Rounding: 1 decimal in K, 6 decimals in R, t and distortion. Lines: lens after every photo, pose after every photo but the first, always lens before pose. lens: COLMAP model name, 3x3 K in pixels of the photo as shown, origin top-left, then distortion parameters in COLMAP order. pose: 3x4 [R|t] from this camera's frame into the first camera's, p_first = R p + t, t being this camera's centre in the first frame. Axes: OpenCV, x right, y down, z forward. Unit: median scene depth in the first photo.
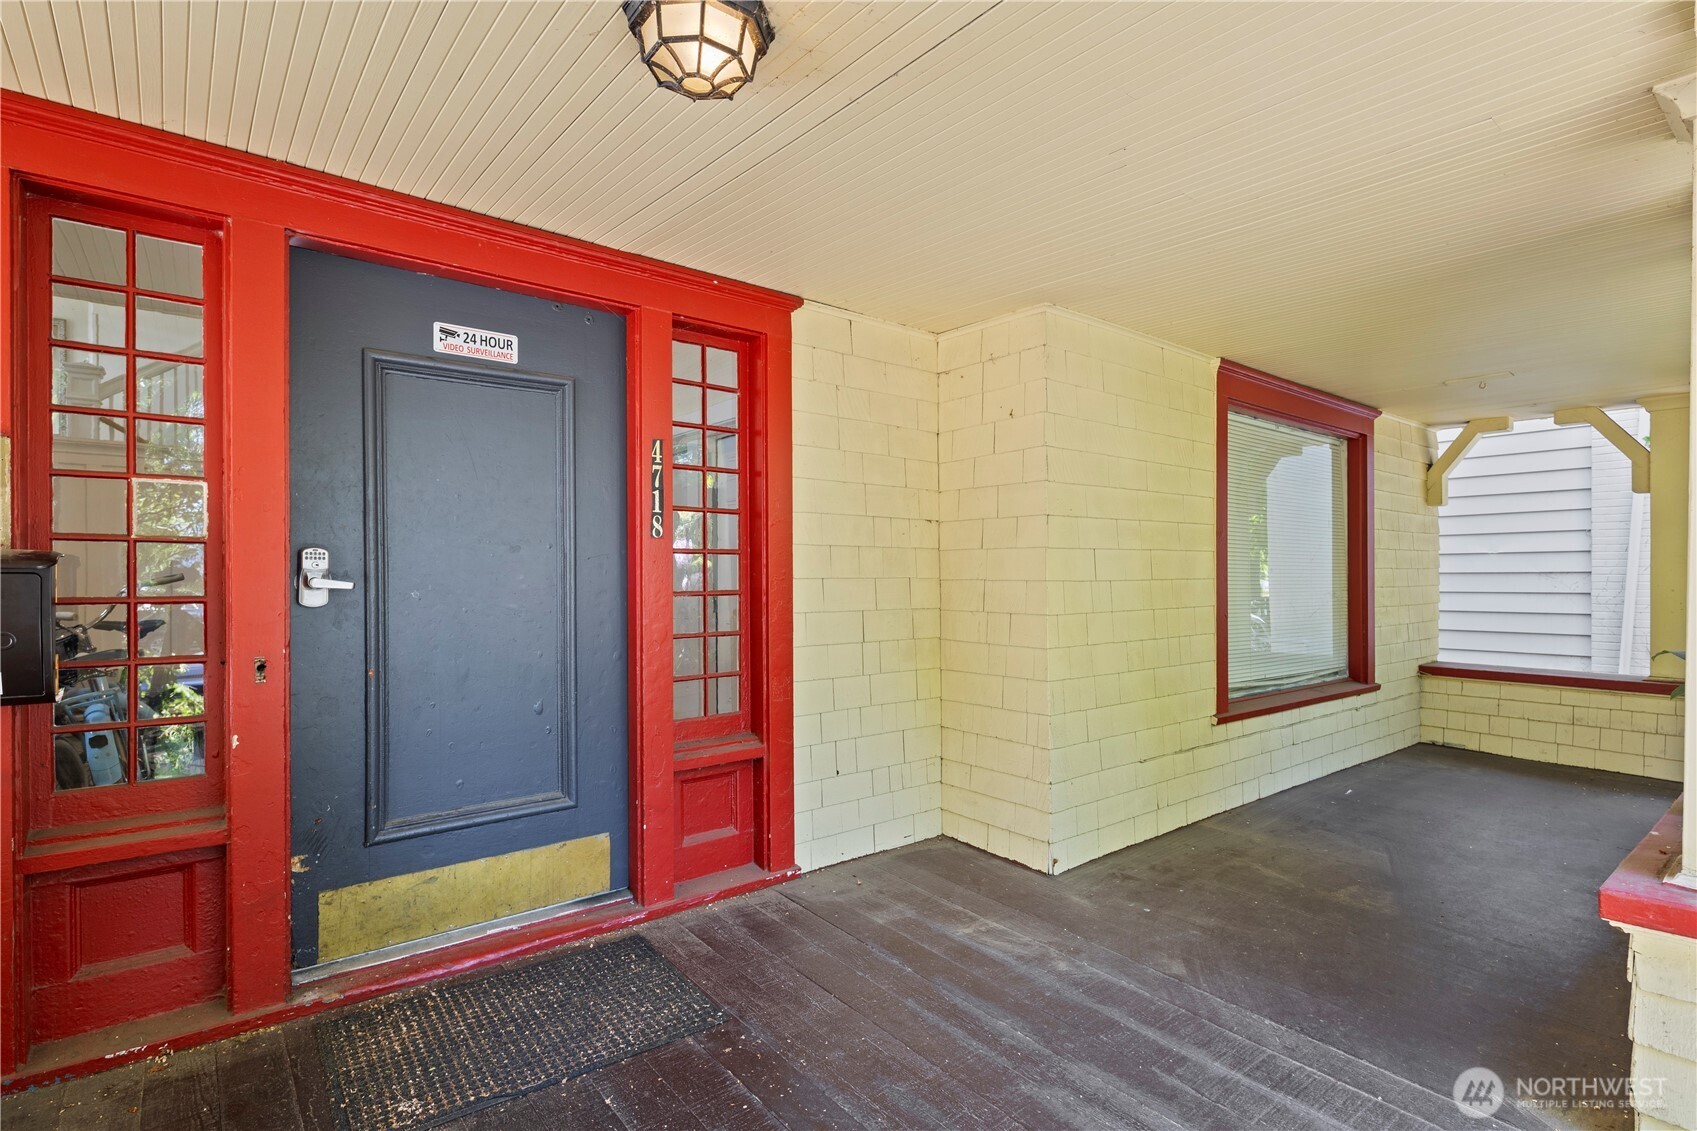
lens RADIAL K [[819.6, 0, 846.7], [0, 819.6, 576.5], [0, 0, 1]] dist [0.006782, -0.005261]
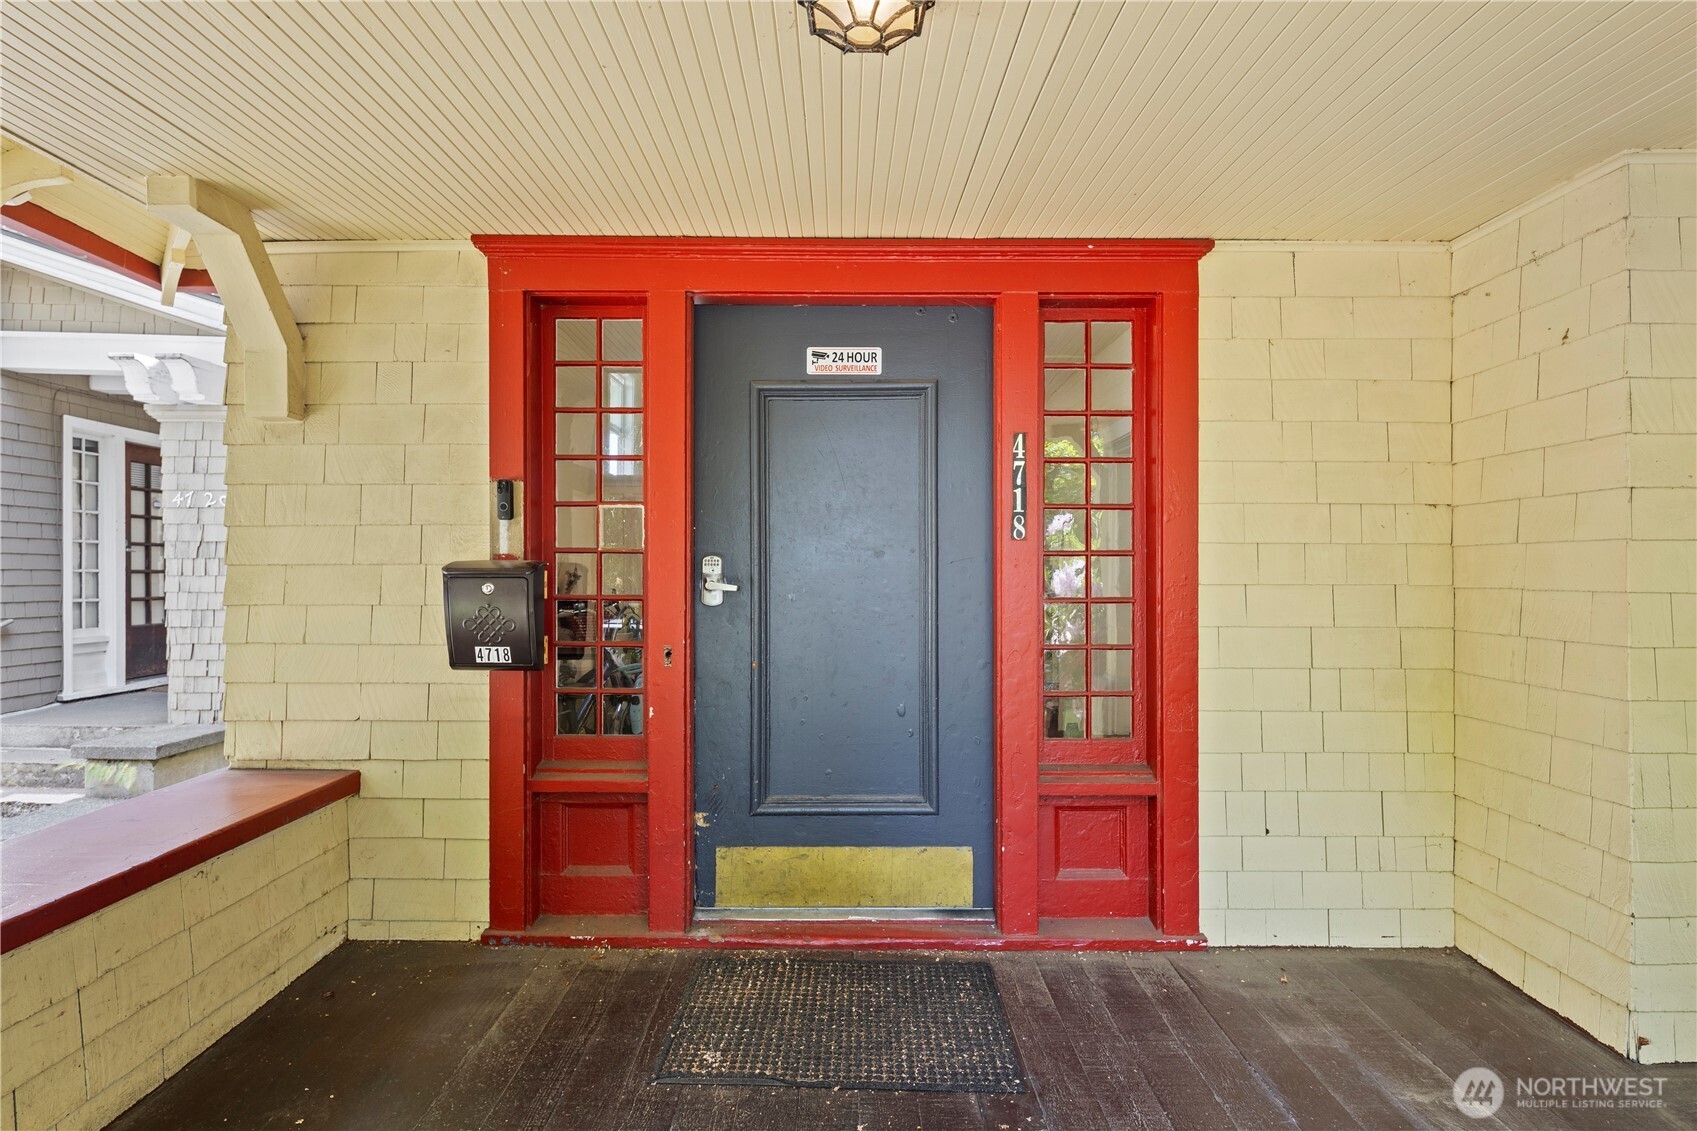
lens RADIAL K [[819.6, 0, 850.1], [0, 819.6, 578.4], [0, 0, 1]] dist [0.006782, -0.005261]
pose [[0.782086, 0.005917, -0.623142, 0.196720], [-0.004117, 0.999982, 0.004327, -0.006732], [0.623156, -0.000819, 0.782097, 0.158671]]
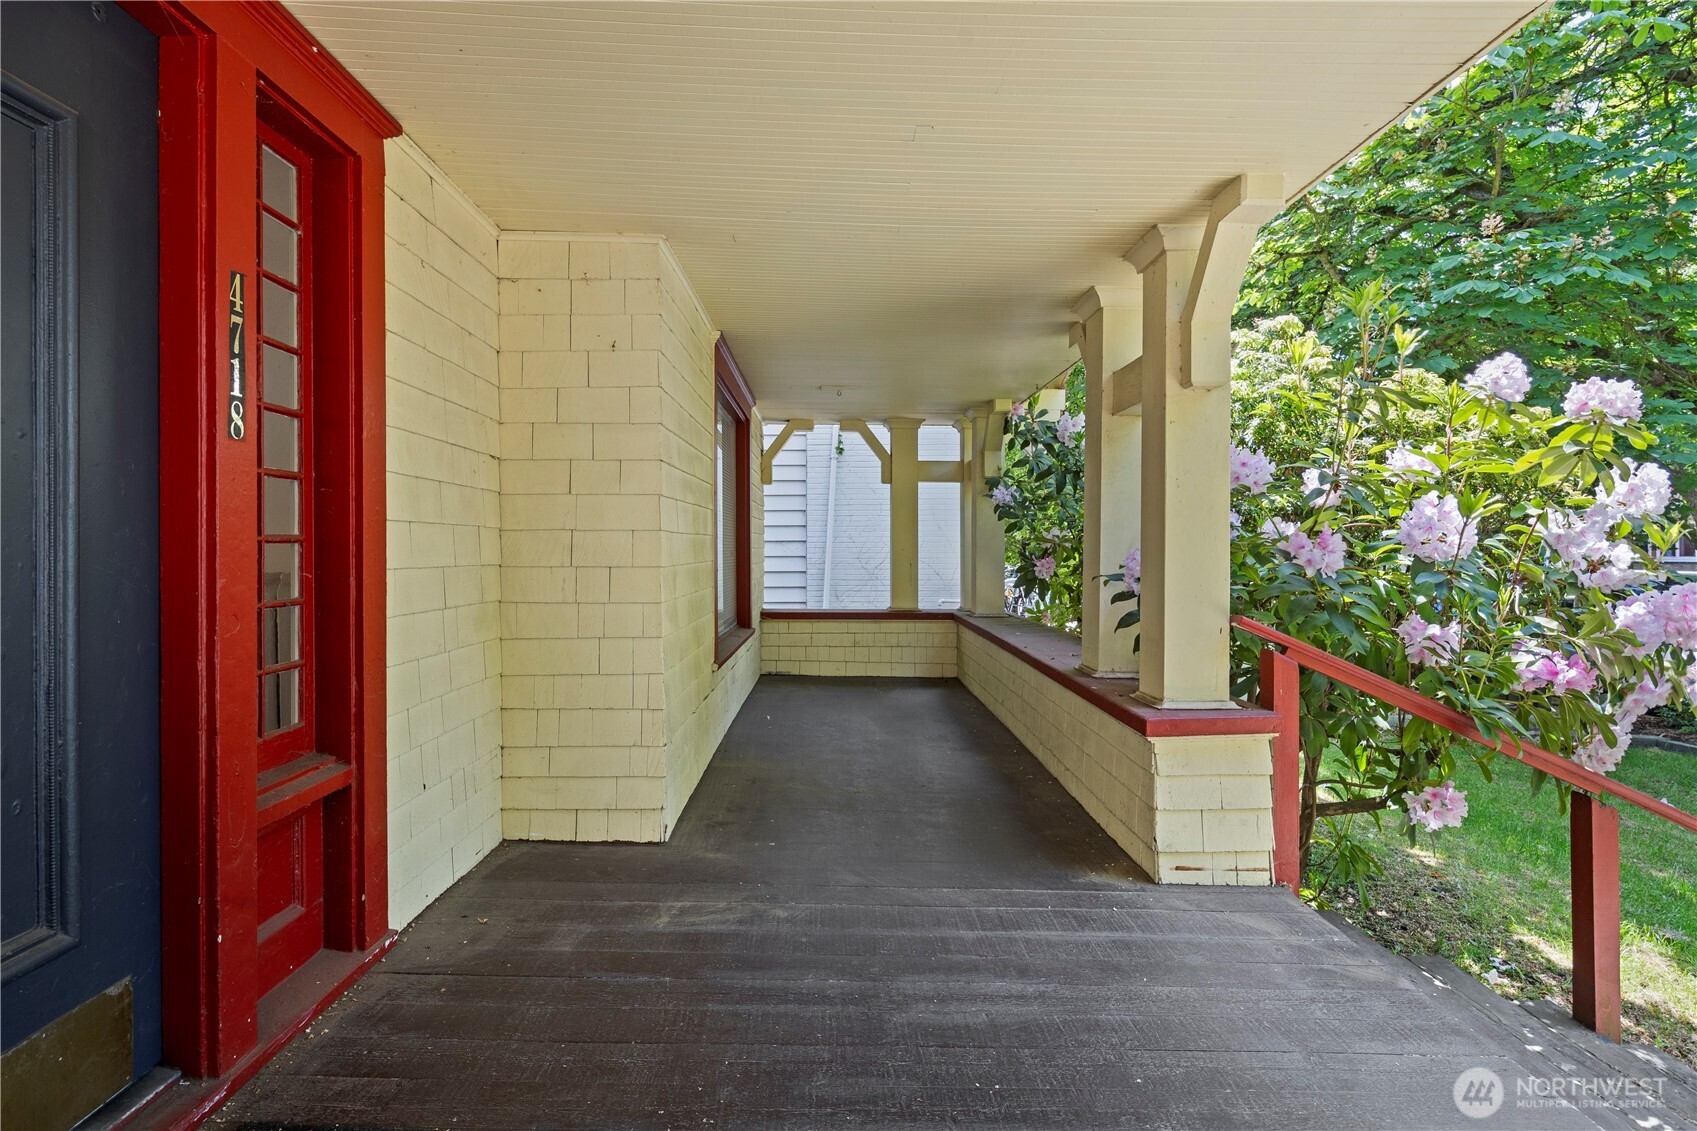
lens RADIAL K [[819.6, 0, 842.0], [0, 819.6, 548.4], [0, 0, 1]] dist [0.006782, -0.005261]
pose [[0.617228, 0.001188, 0.786783, -0.427004], [0.001612, 0.999995, -0.002775, 0.033226], [-0.786782, 0.002981, 0.617223, 0.297170]]
